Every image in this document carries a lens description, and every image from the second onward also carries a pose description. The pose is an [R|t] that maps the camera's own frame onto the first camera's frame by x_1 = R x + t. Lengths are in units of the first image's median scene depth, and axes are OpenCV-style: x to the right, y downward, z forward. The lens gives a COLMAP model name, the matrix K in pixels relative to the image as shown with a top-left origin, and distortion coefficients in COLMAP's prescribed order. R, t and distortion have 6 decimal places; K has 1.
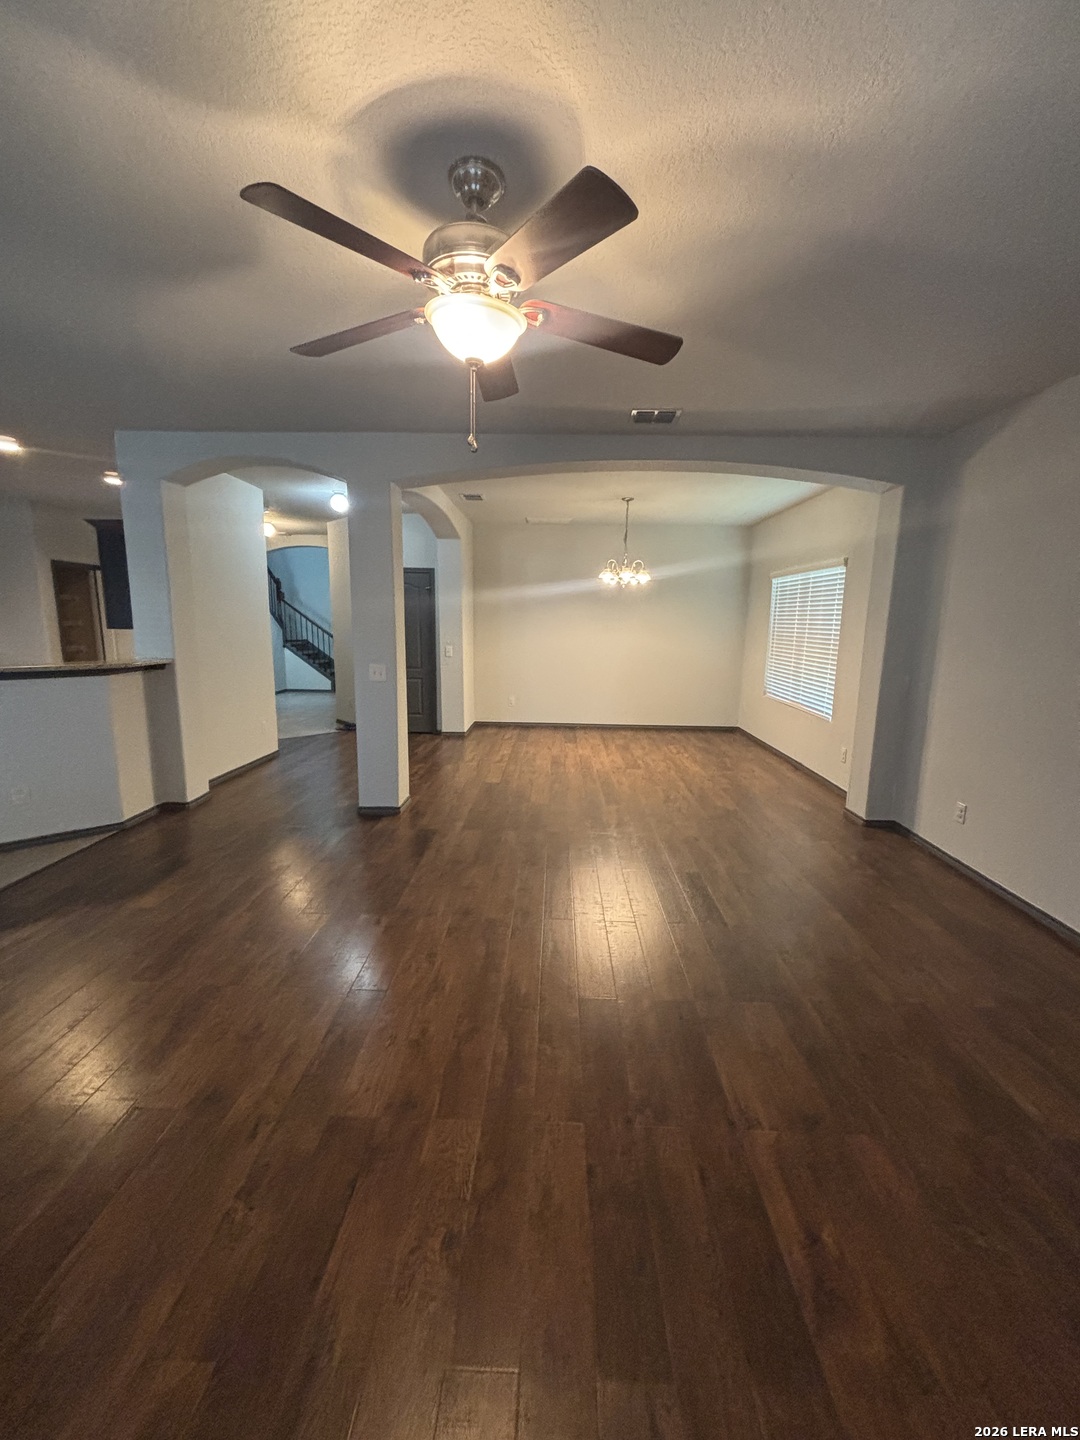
lens RADIAL K [[580.1, 0, 541.9], [0, 580.1, 715.4], [0, 0, 1]] dist [0.000755, 0.000251]
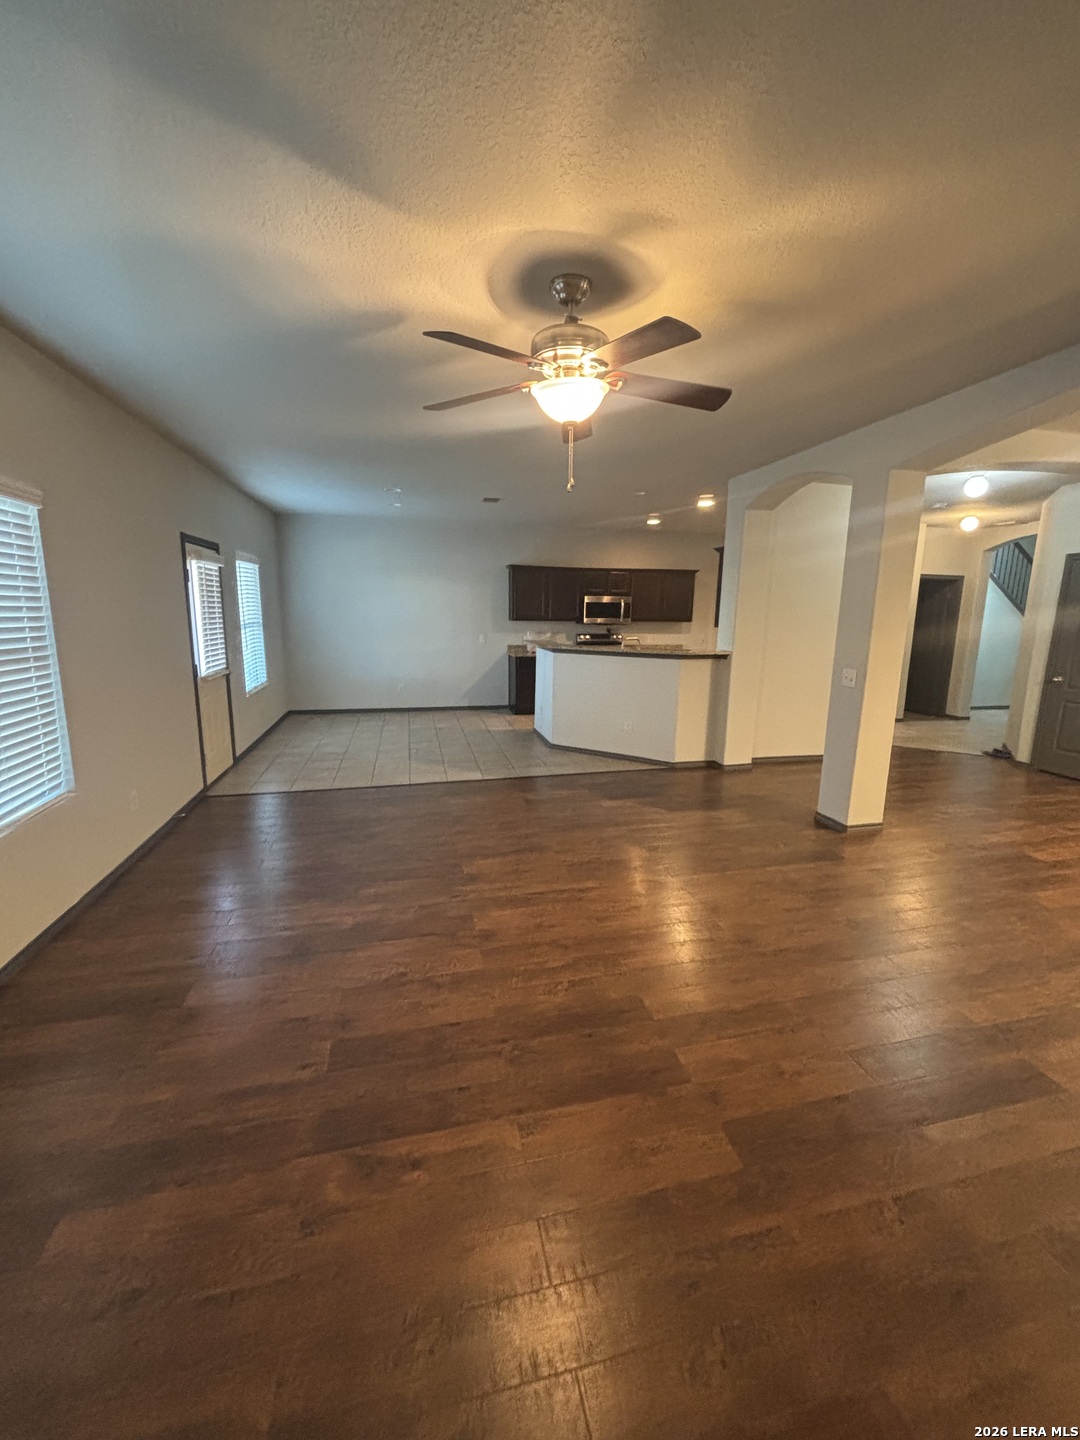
lens RADIAL K [[580.1, 0, 546.0], [0, 580.1, 717.3], [0, 0, 1]] dist [0.000755, 0.000251]
pose [[0.265496, 0.169443, -0.949105, 0.514801], [-0.171963, 0.976972, 0.126314, -0.049115], [0.948652, 0.129675, 0.288520, 0.281349]]
